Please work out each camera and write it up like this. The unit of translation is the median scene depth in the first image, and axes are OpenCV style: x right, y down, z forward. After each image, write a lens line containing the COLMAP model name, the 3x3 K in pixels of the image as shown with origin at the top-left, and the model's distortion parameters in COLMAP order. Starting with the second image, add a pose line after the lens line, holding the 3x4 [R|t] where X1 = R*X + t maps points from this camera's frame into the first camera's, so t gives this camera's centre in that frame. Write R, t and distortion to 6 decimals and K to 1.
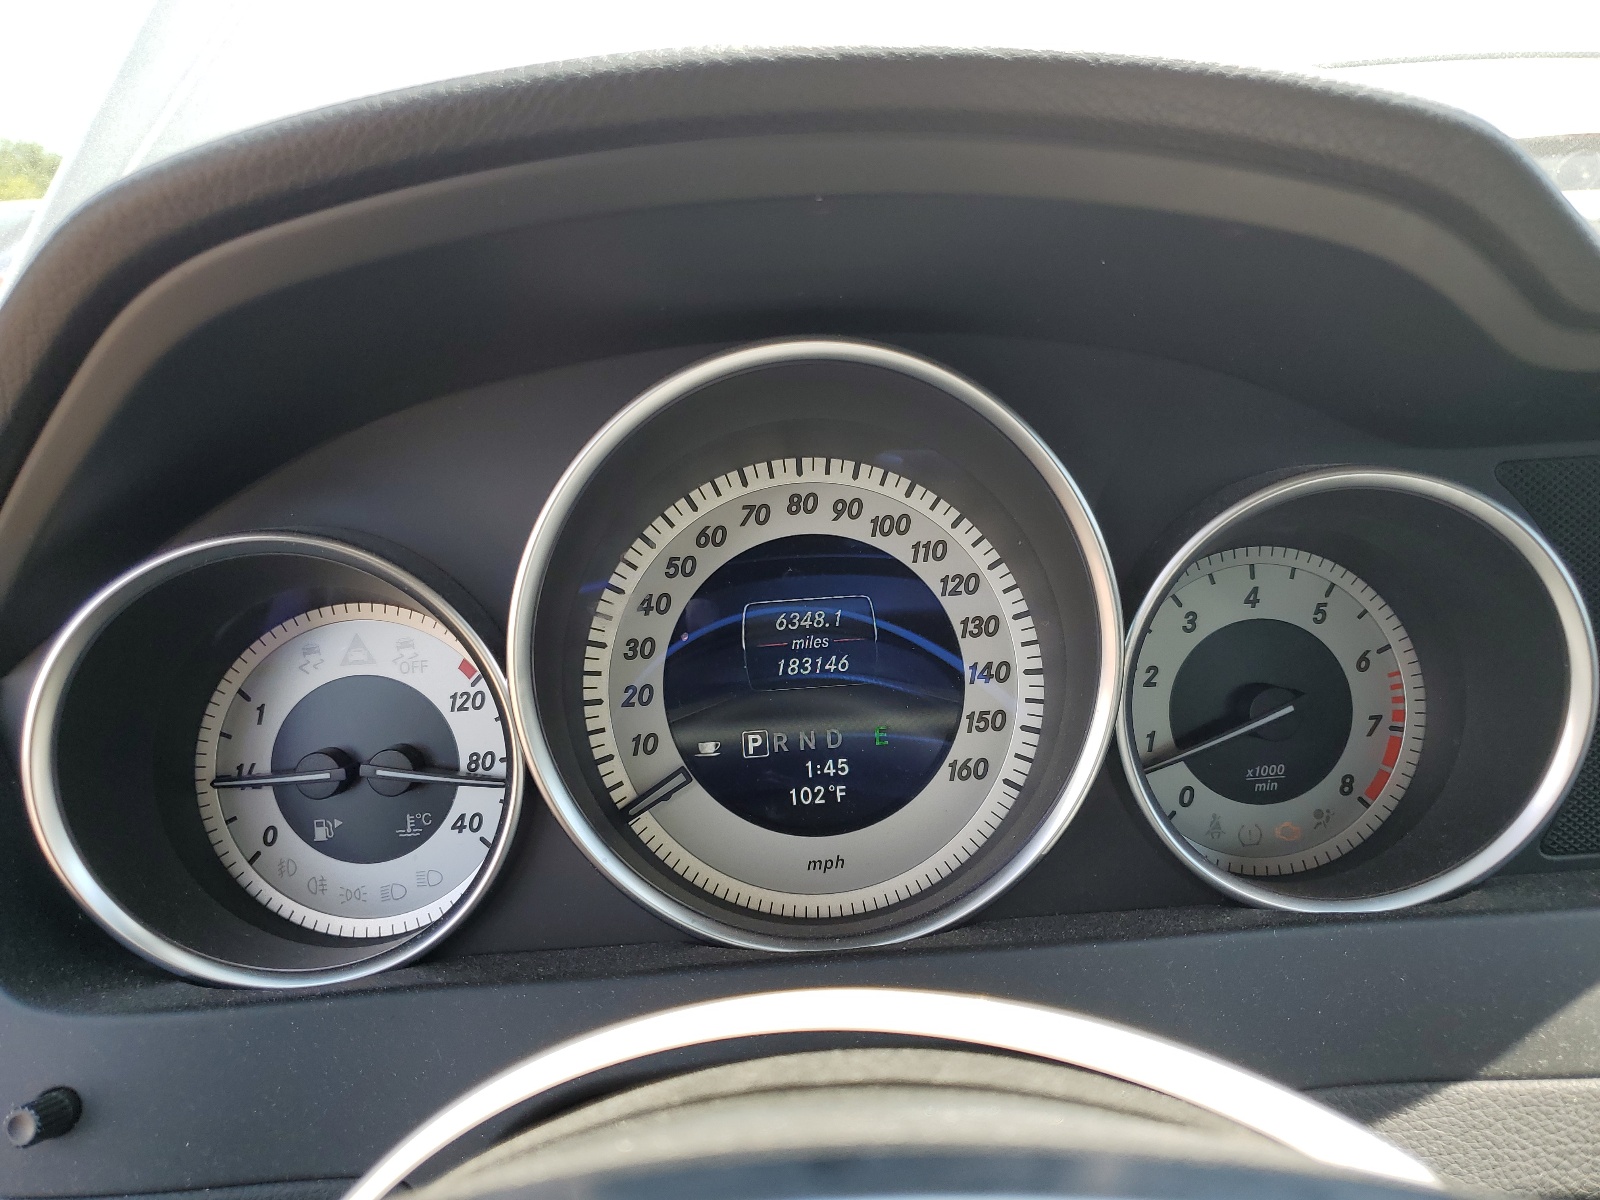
lens RADIAL K [[1219.7, 0, 797.7], [0, 1219.7, 599.5], [0, 0, 1]] dist [-0.000653, -0.000482]
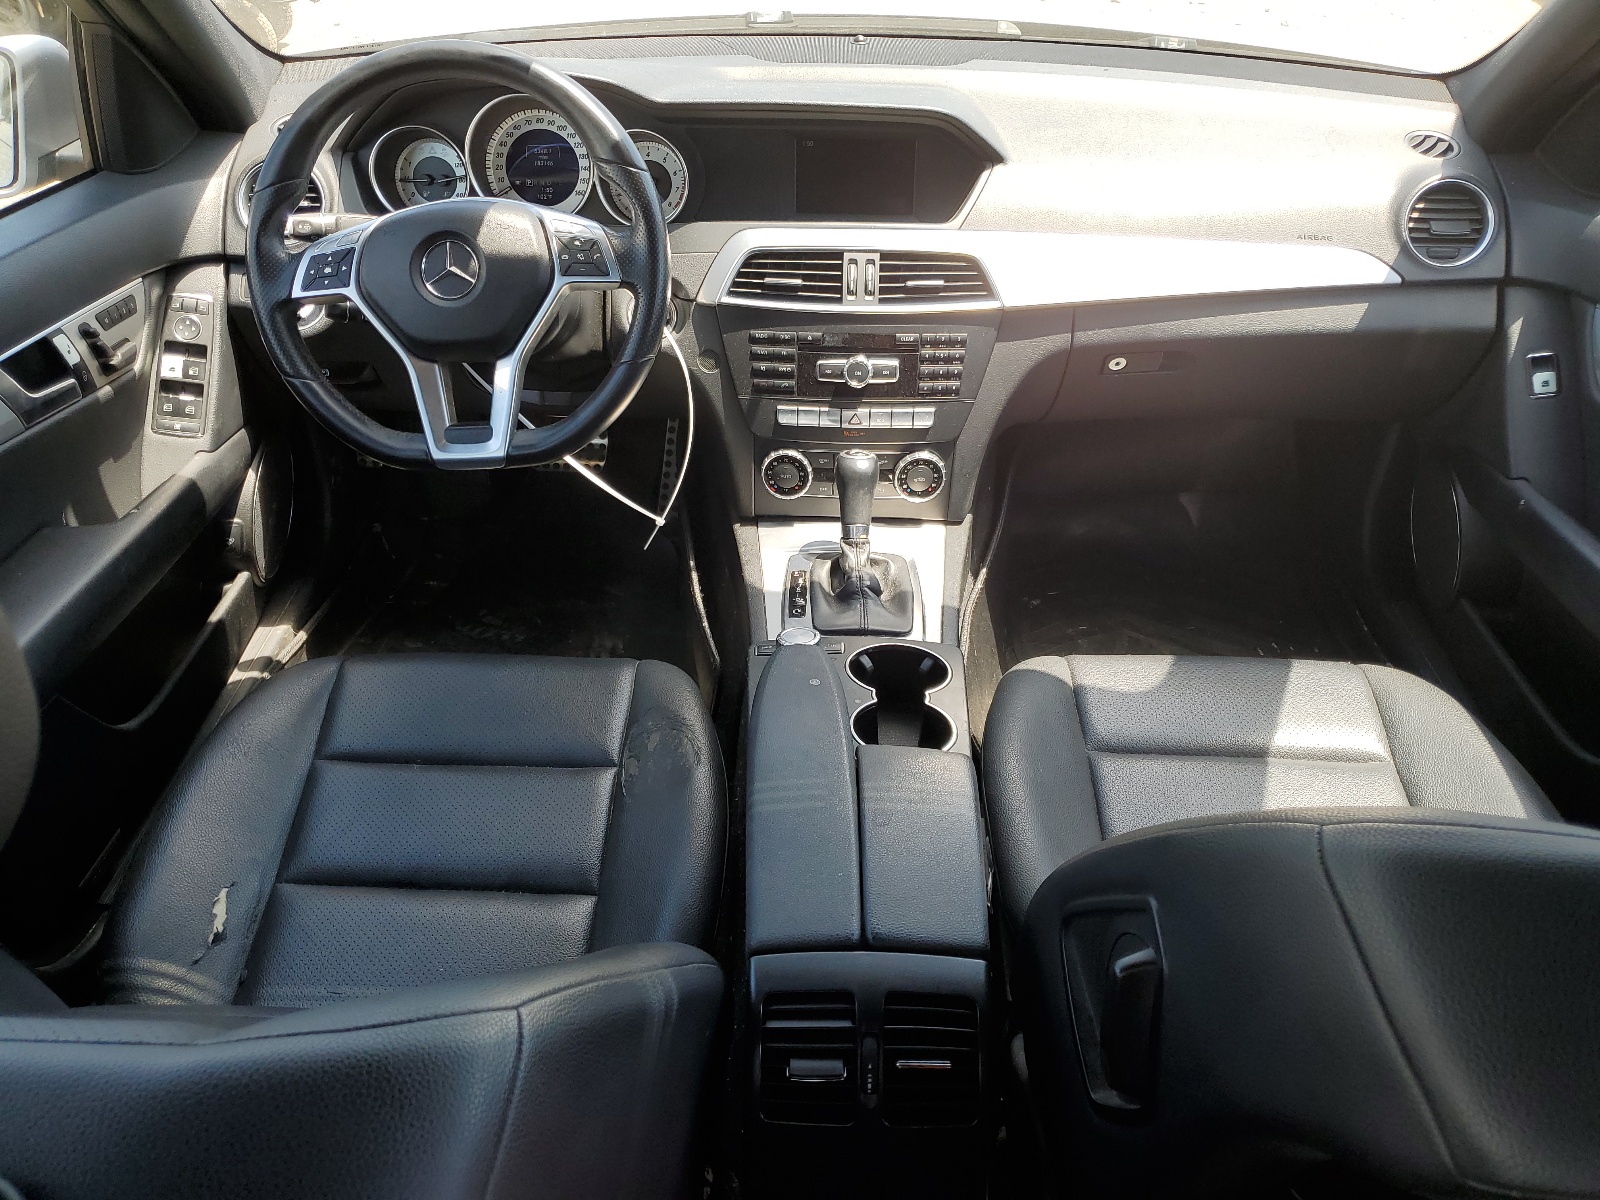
lens RADIAL K [[1219.7, 0, 802.5], [0, 1219.7, 598.3], [0, 0, 1]] dist [-0.000653, -0.000482]
pose [[0.995941, 0.088319, -0.017337, 1.093848], [-0.076633, 0.933122, 0.351300, -0.088759], [0.047204, -0.348545, 0.936102, -3.335210]]
